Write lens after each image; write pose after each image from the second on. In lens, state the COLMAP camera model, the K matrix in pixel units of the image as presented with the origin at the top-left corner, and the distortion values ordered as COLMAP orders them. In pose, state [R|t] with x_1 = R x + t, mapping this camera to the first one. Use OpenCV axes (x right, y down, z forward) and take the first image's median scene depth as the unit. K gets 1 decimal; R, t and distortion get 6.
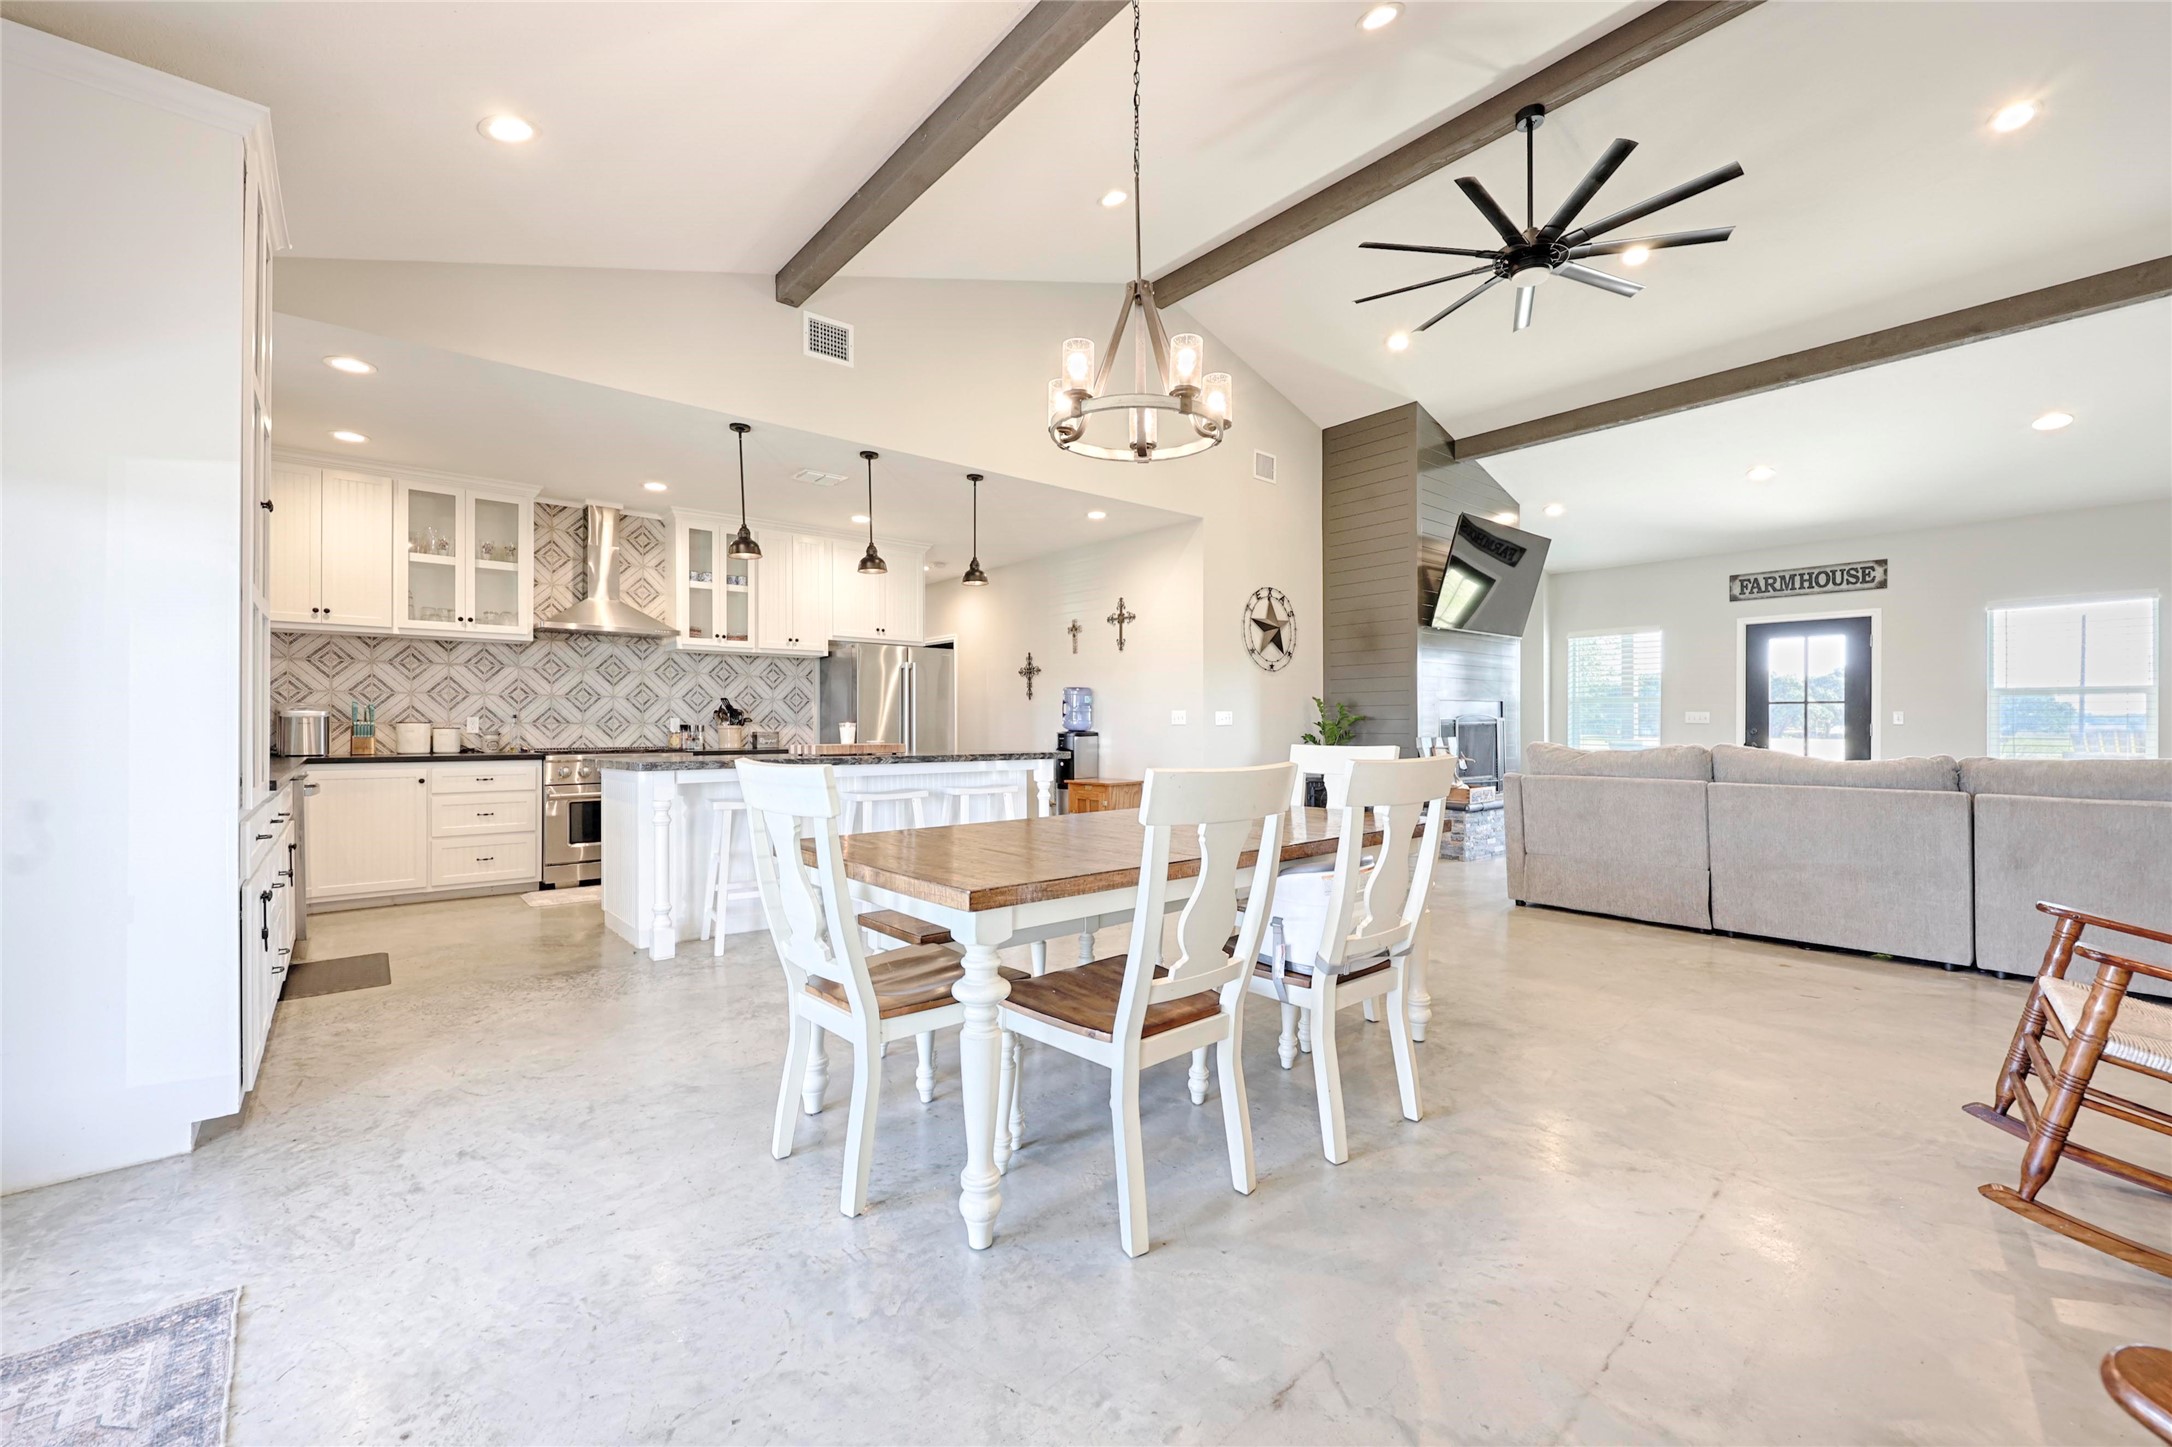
lens RADIAL K [[877.7, 0, 1089.7], [0, 877.7, 722.2], [0, 0, 1]] dist [0.000431, 0.000179]
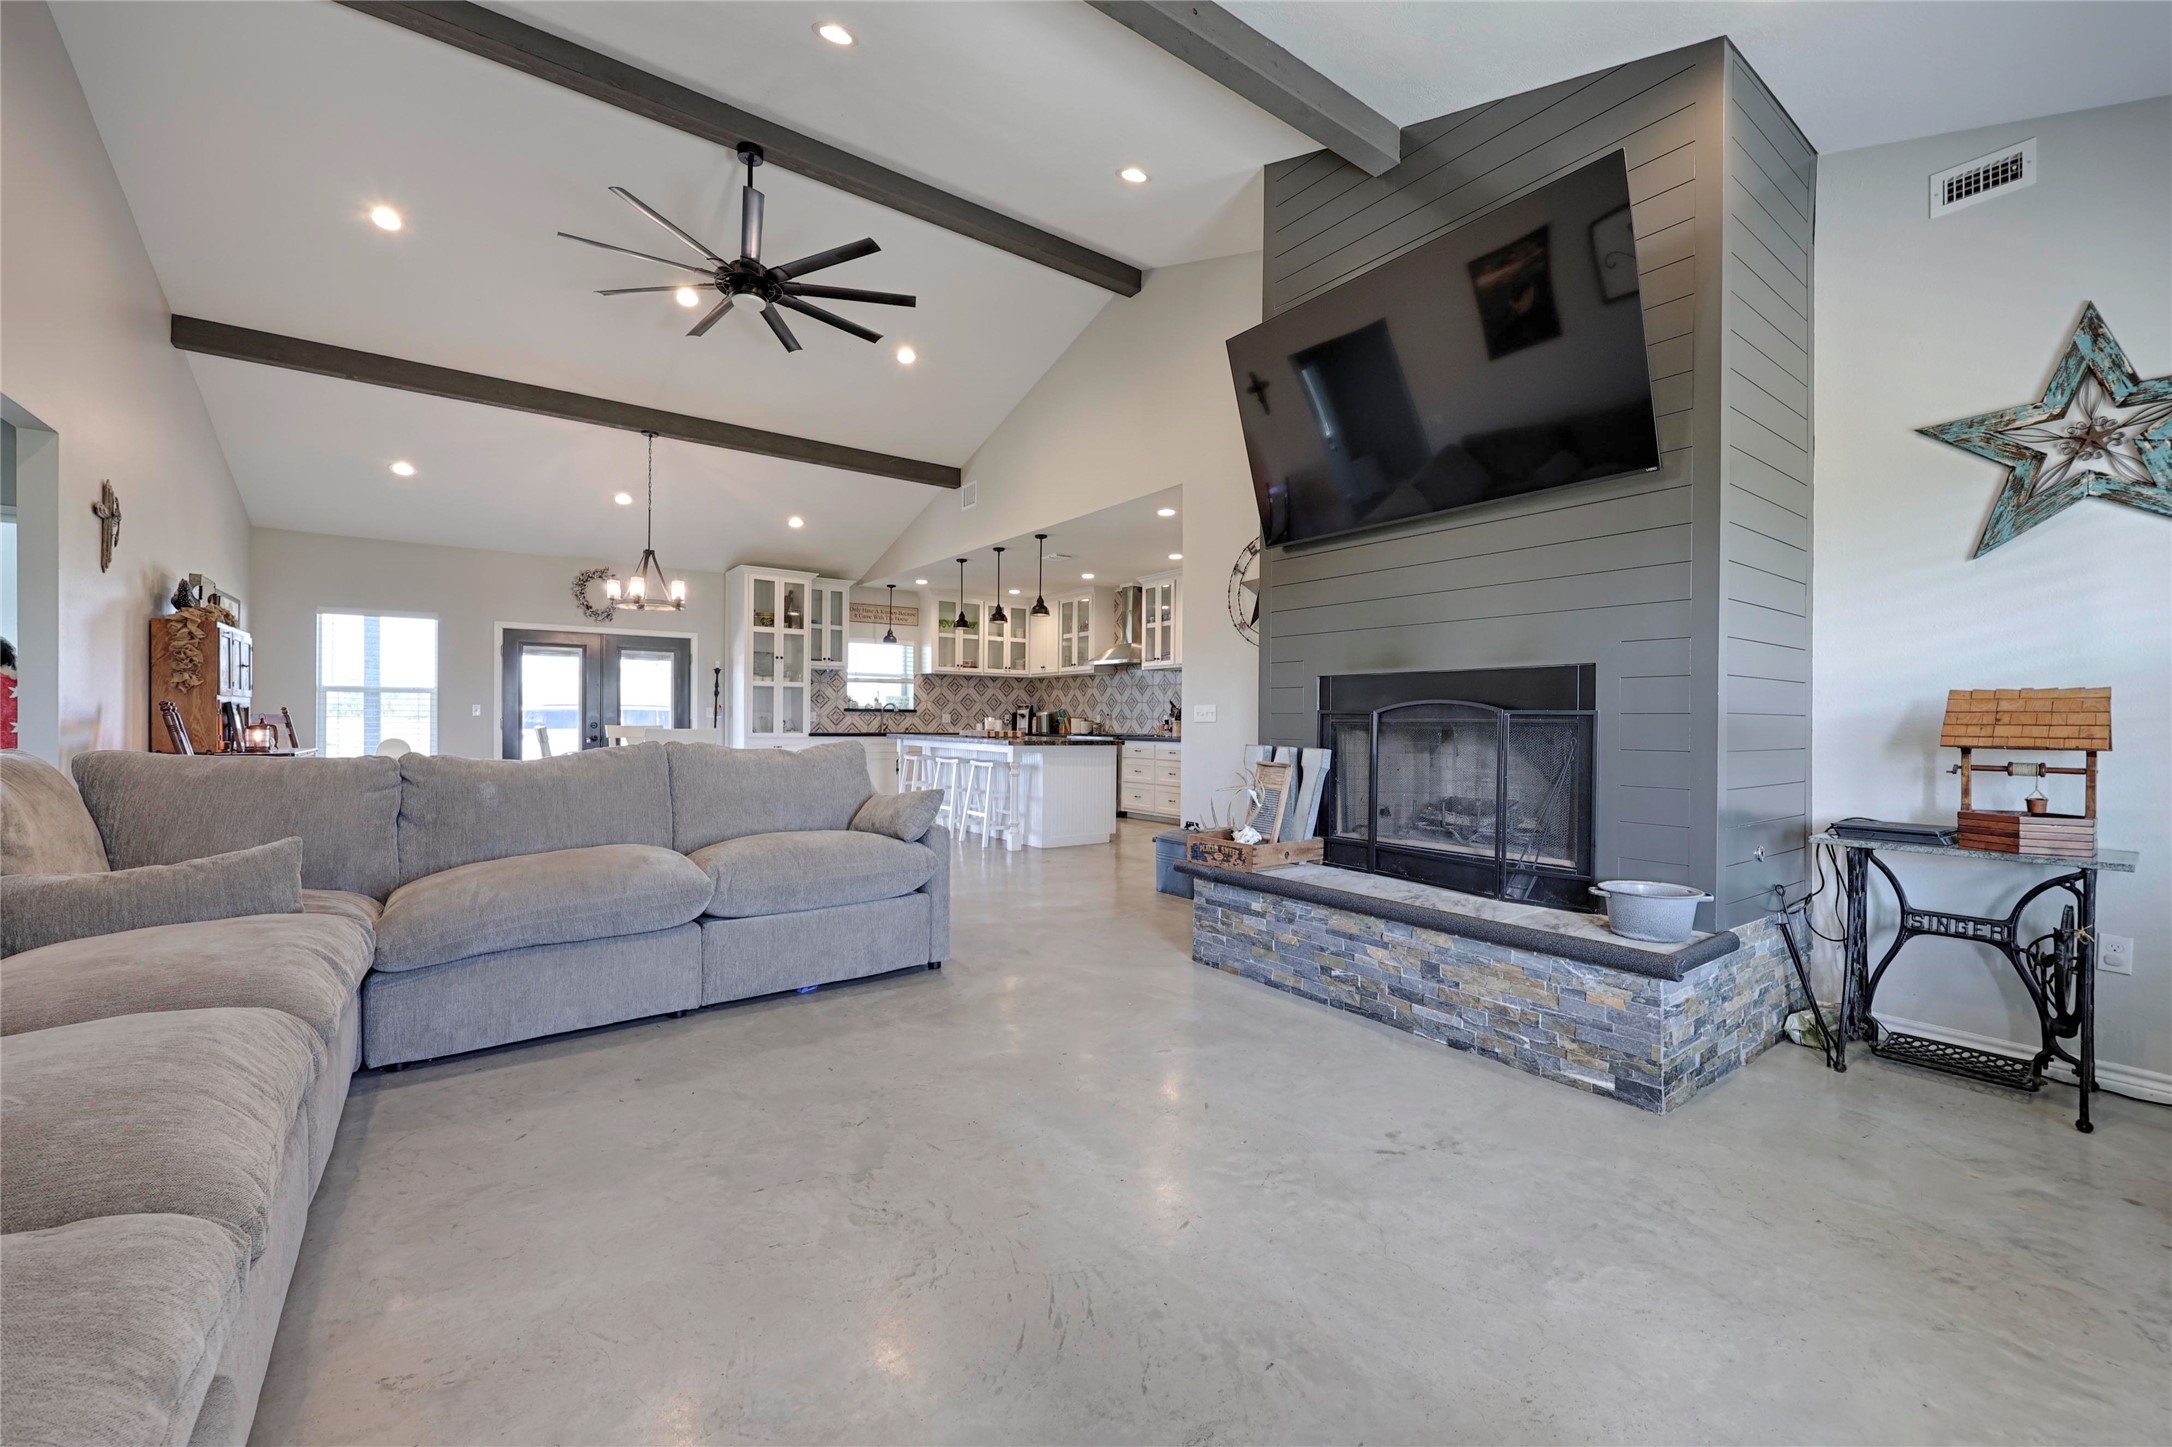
lens RADIAL K [[877.7, 0, 1089.7], [0, 877.7, 722.2], [0, 0, 1]] dist [0.000431, 0.000179]
pose [[-0.069289, 0.002872, -0.997593, 1.135036], [-0.004934, 0.999983, 0.003222, 0.002533], [0.997584, 0.005145, -0.069273, 1.090984]]
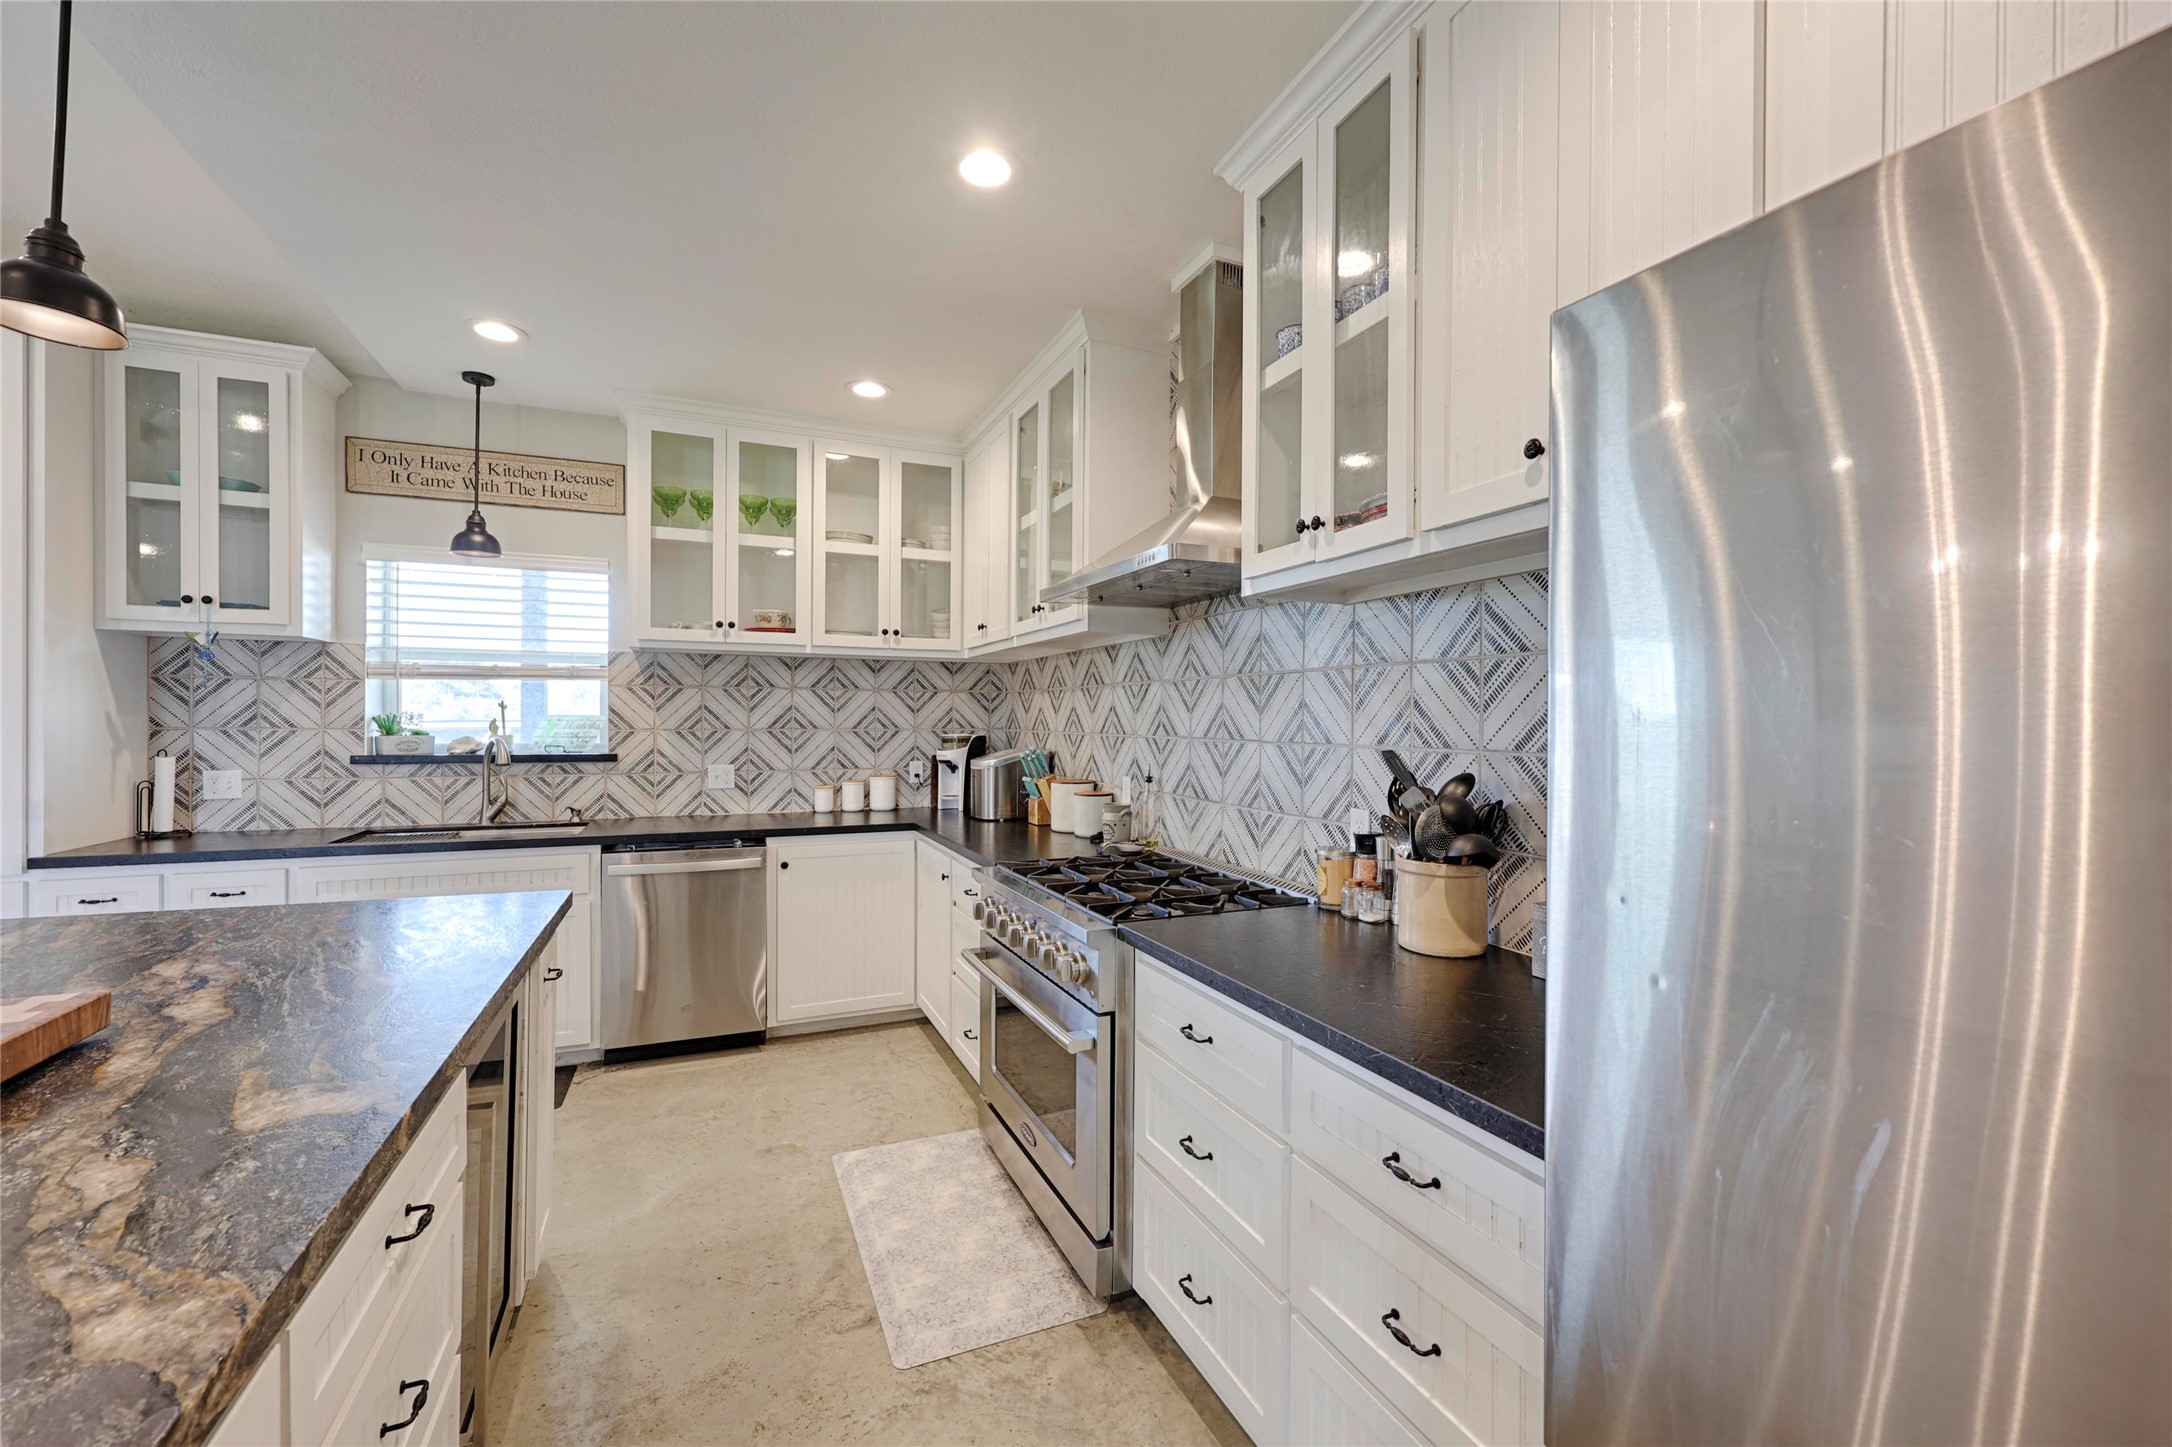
lens RADIAL K [[877.7, 0, 1089.7], [0, 877.7, 722.2], [0, 0, 1]] dist [0.000431, 0.000179]
pose [[-0.277646, 0.000379, -0.960683, -0.153251], [-0.002553, 0.999996, 0.001132, -0.041049], [0.960680, 0.002767, -0.277644, 1.112347]]
